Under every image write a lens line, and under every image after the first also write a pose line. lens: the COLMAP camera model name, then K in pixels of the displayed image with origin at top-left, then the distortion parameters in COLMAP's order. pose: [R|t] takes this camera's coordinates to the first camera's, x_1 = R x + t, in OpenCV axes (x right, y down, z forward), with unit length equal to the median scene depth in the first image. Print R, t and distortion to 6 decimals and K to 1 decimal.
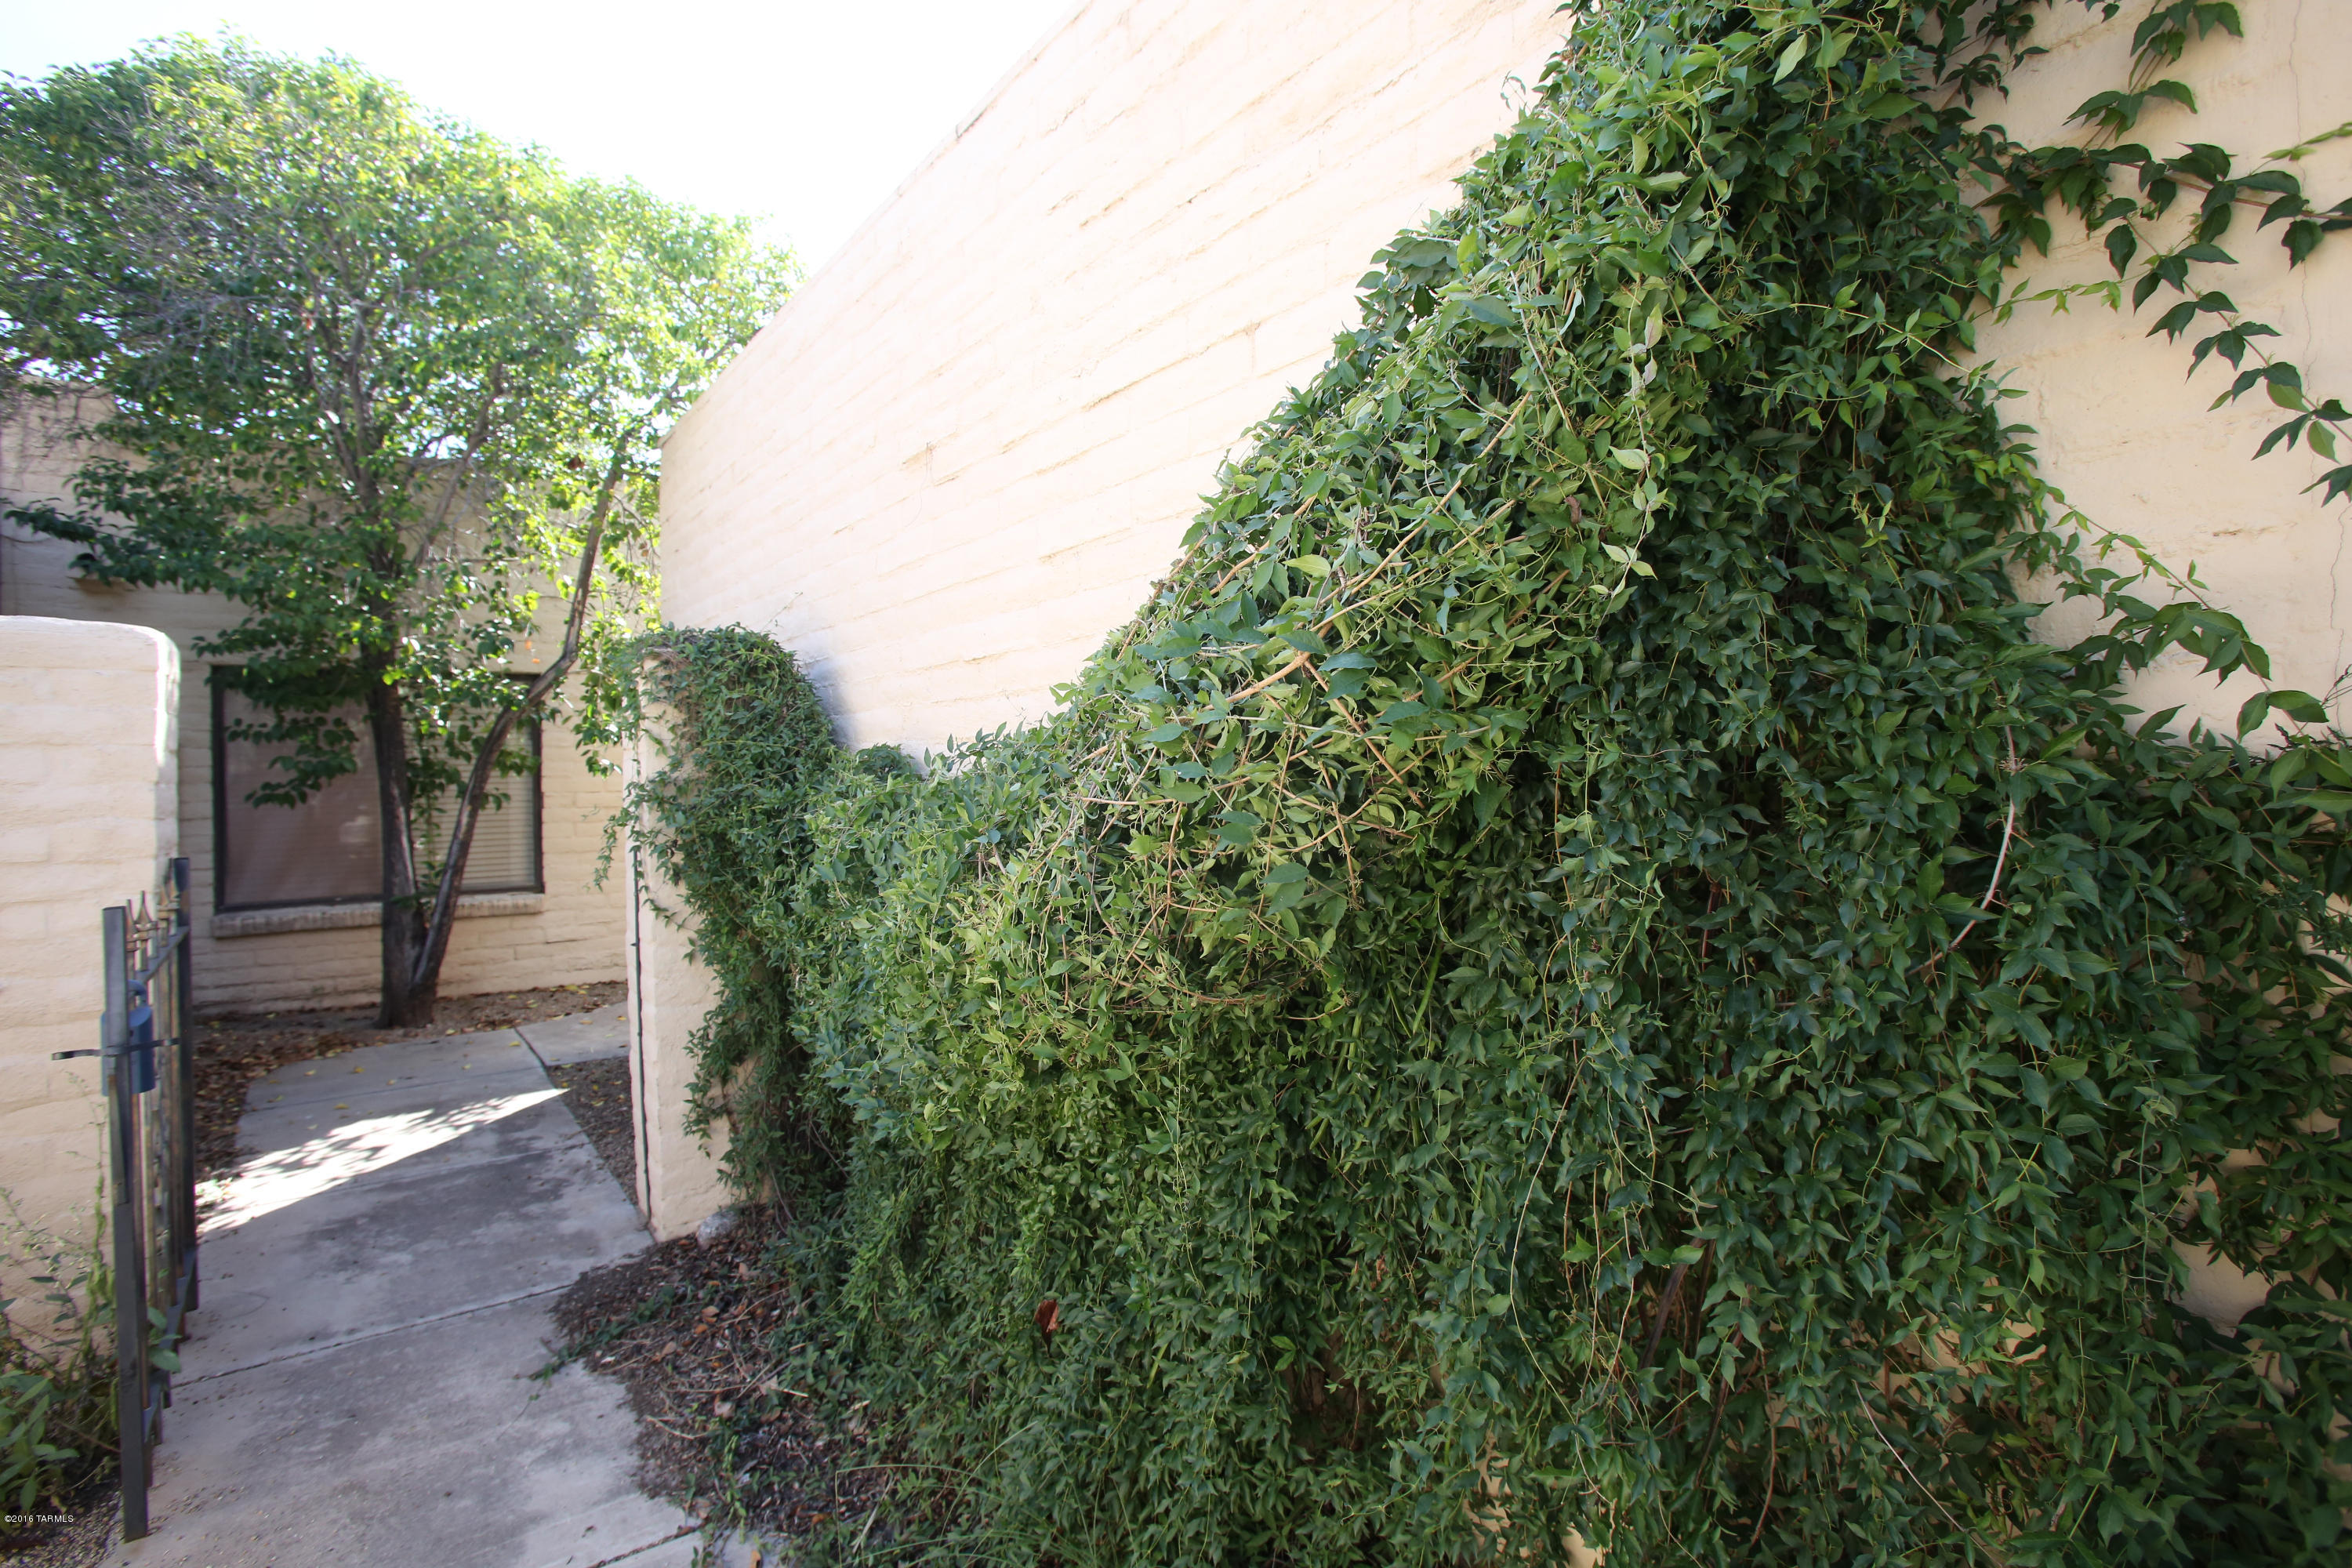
lens RADIAL K [[1139.1, 0, 1183.2], [0, 1139.1, 772.0], [0, 0, 1]] dist [-0.083799, 0.039382]
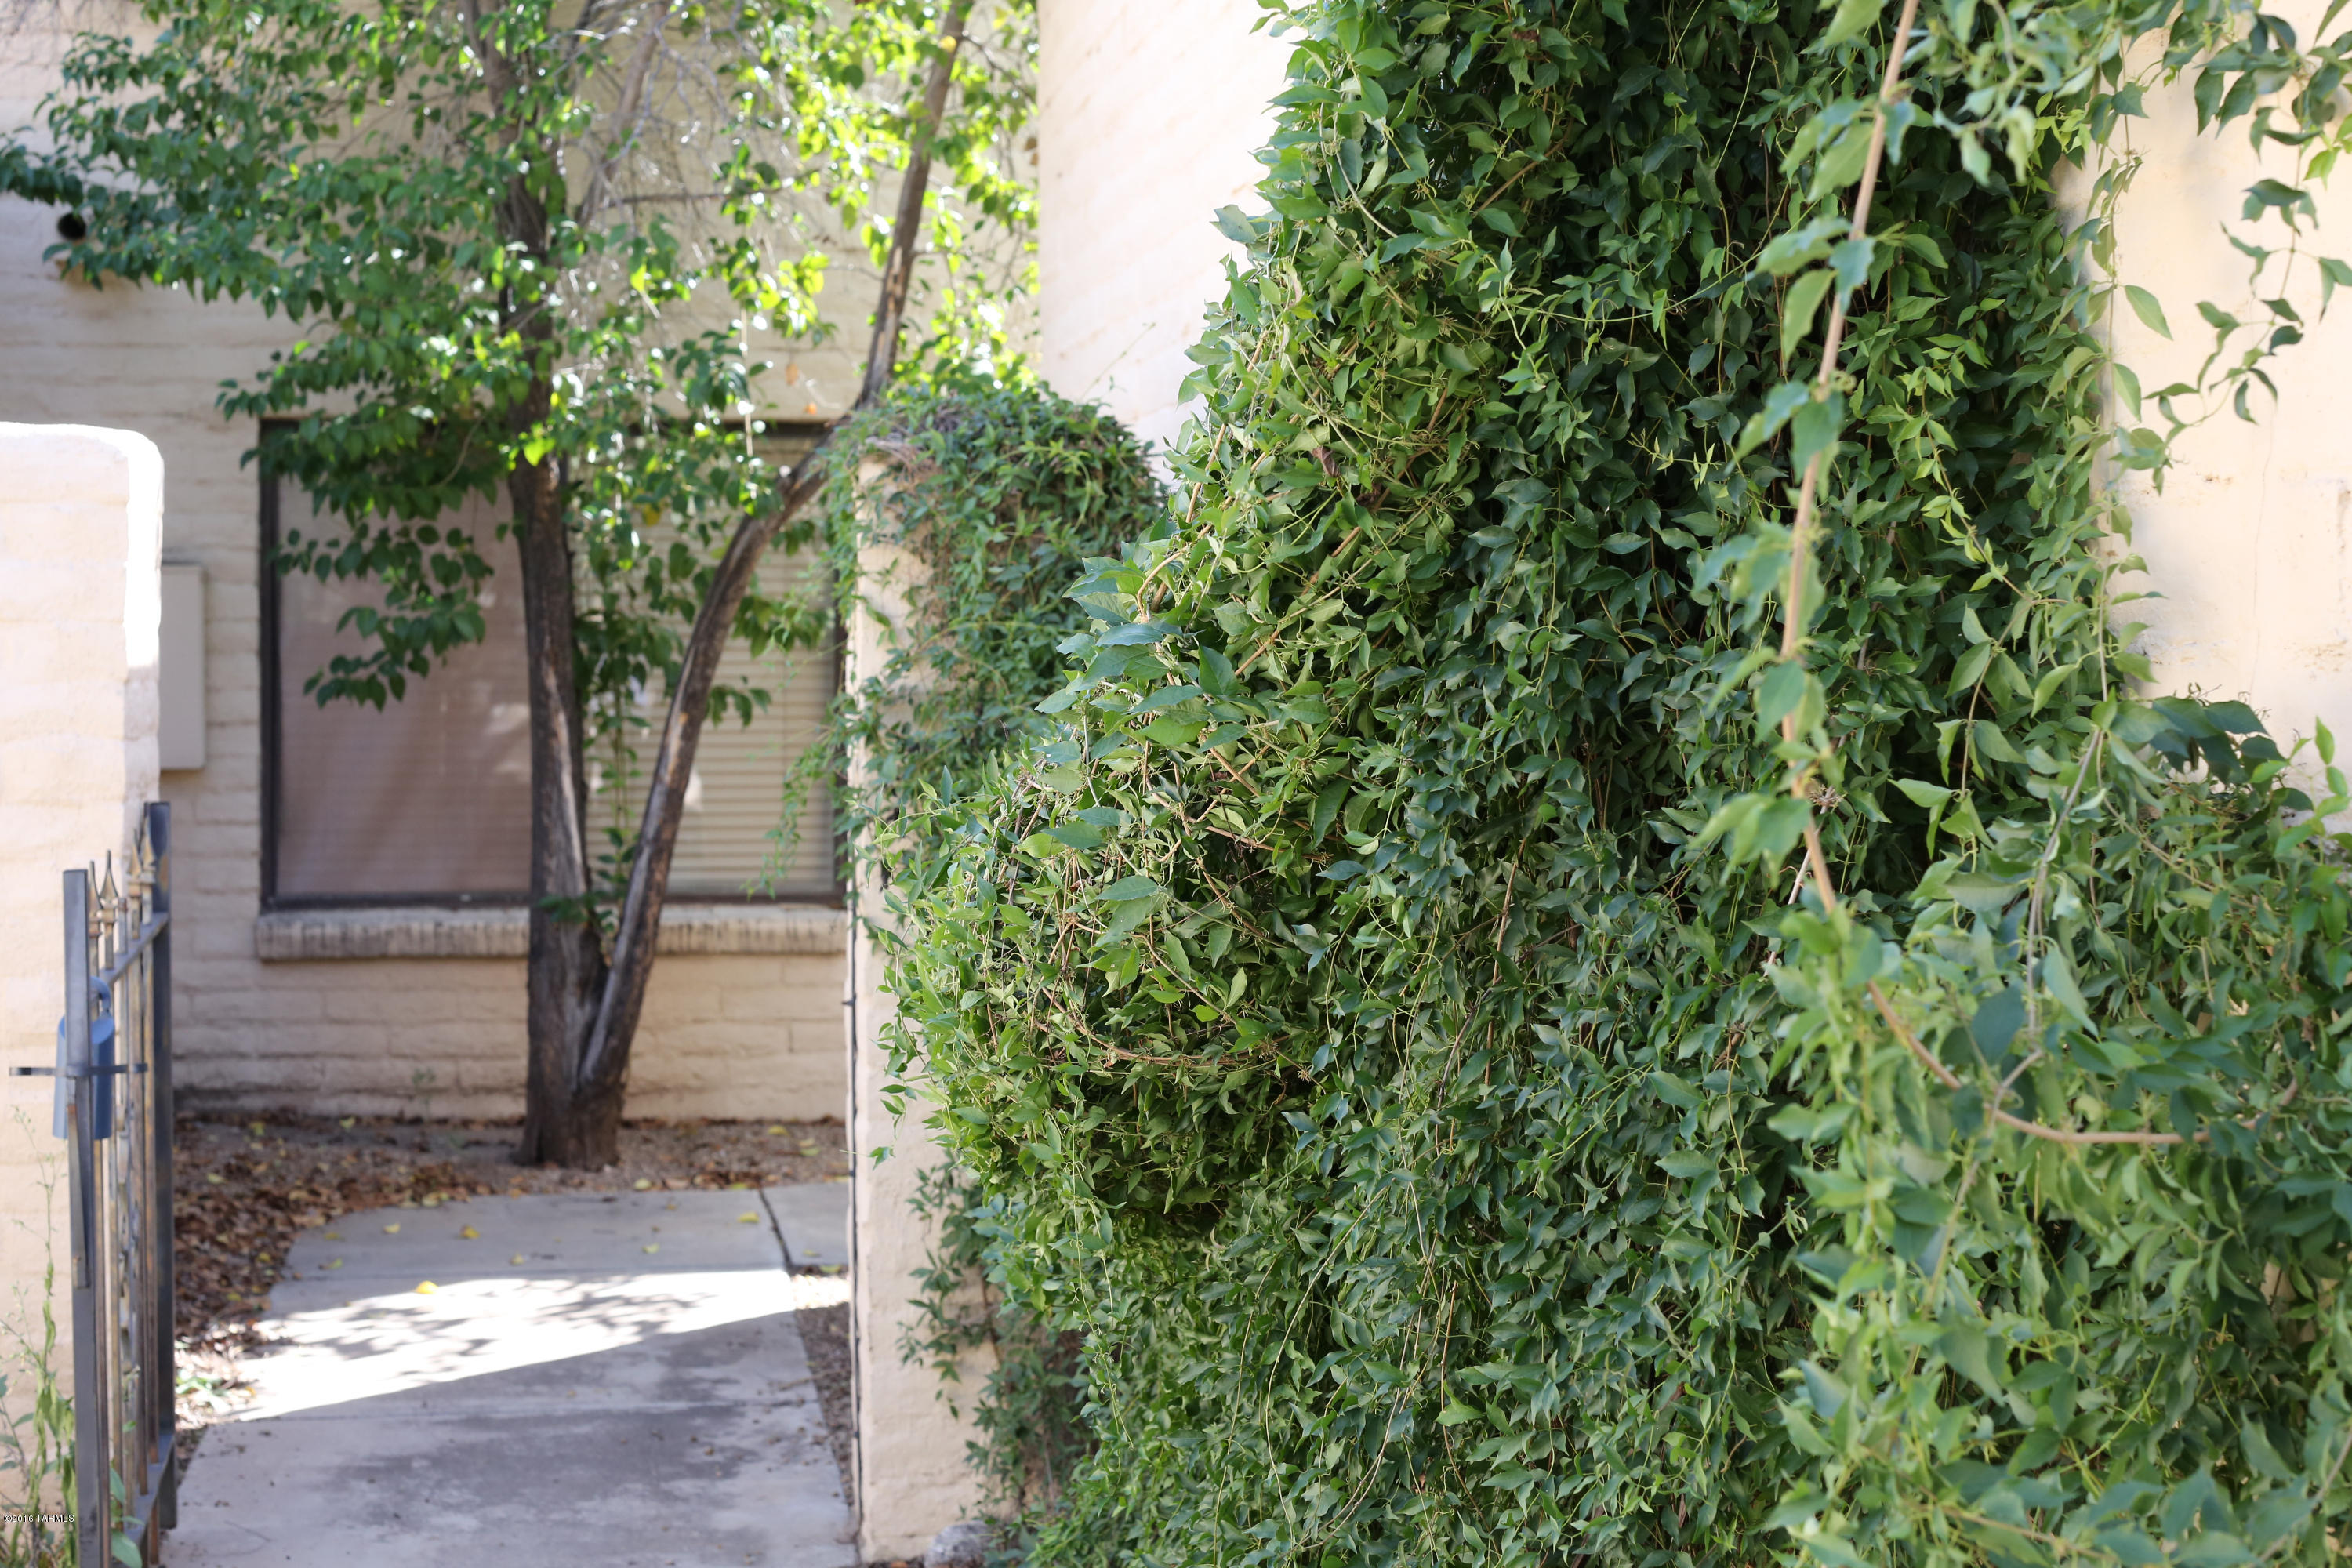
lens RADIAL K [[3647.8, 0, 1176.0], [0, 3647.8, 784.0], [0, 0, 1]] dist [-0.171205, 0.747318]
pose [[0.876067, 0.041999, -0.480357, 0.316756], [-0.019049, 0.998436, 0.052556, -0.028100], [0.481813, -0.036892, 0.875497, -0.288251]]
